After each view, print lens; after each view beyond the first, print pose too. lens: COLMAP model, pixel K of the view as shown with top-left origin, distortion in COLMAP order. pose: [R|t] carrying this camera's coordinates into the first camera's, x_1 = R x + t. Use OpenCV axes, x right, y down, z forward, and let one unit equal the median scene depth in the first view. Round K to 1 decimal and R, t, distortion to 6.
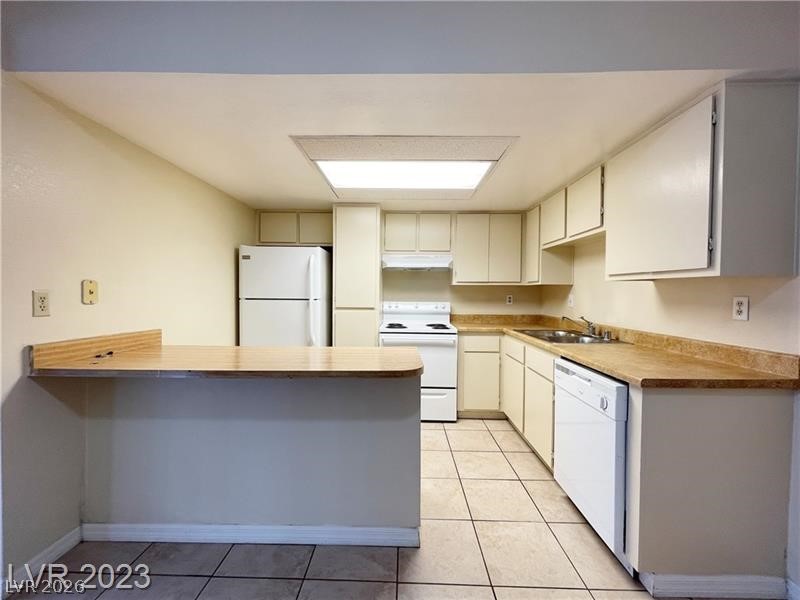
lens RADIAL K [[327.3, 0, 398.4], [0, 327.3, 301.7], [0, 0, 1]] dist [-0.001239, -0.000111]
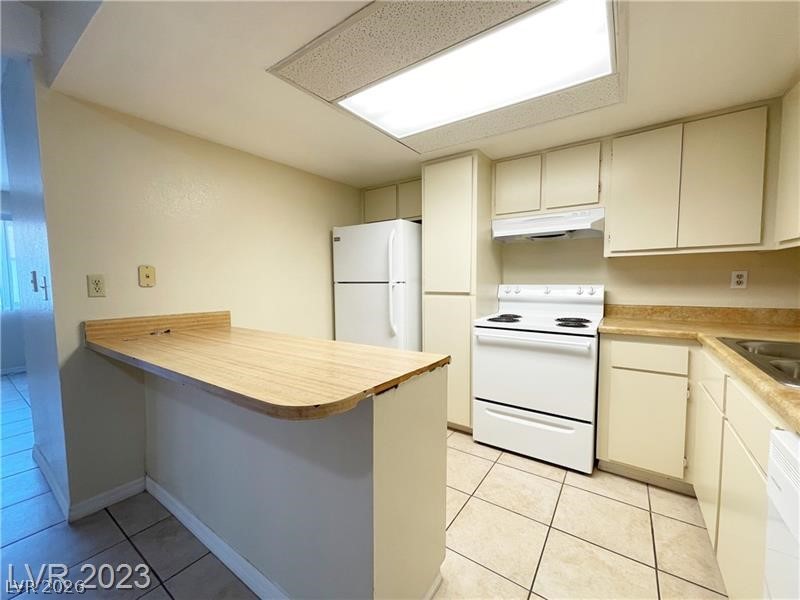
lens RADIAL K [[324.1, 0, 400.8], [0, 324.1, 302.3], [0, 0, 1]] dist [-0.000295, 0.000198]
pose [[0.828321, 0.022320, -0.559810, 0.219035], [0.002864, 0.999024, 0.044069, 0.007312], [0.560247, -0.038107, 0.827448, 0.303174]]
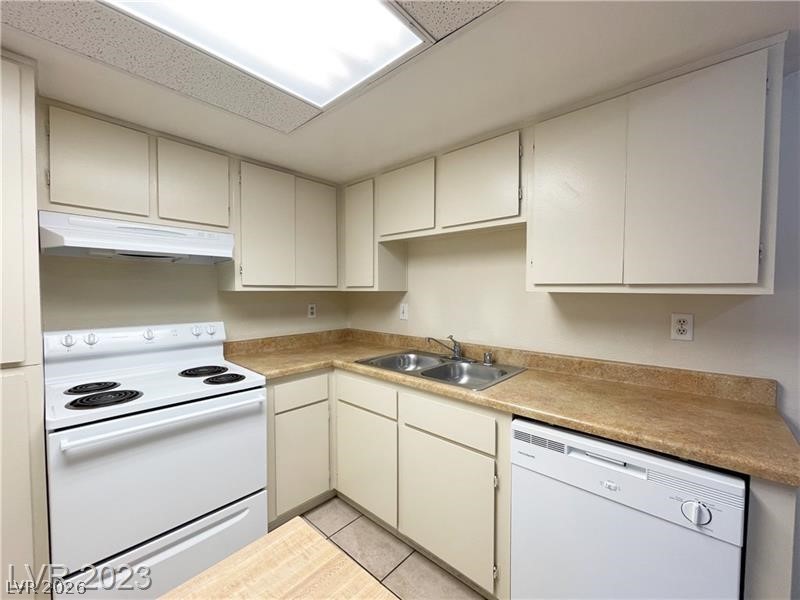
lens RADIAL K [[327.3, 0, 398.4], [0, 327.3, 301.7], [0, 0, 1]] dist [-0.001239, -0.000111]
pose [[0.662638, -0.030894, 0.748302, -0.068002], [0.024226, 0.999510, 0.019813, -0.042626], [-0.748548, 0.004999, 0.663062, 0.495877]]
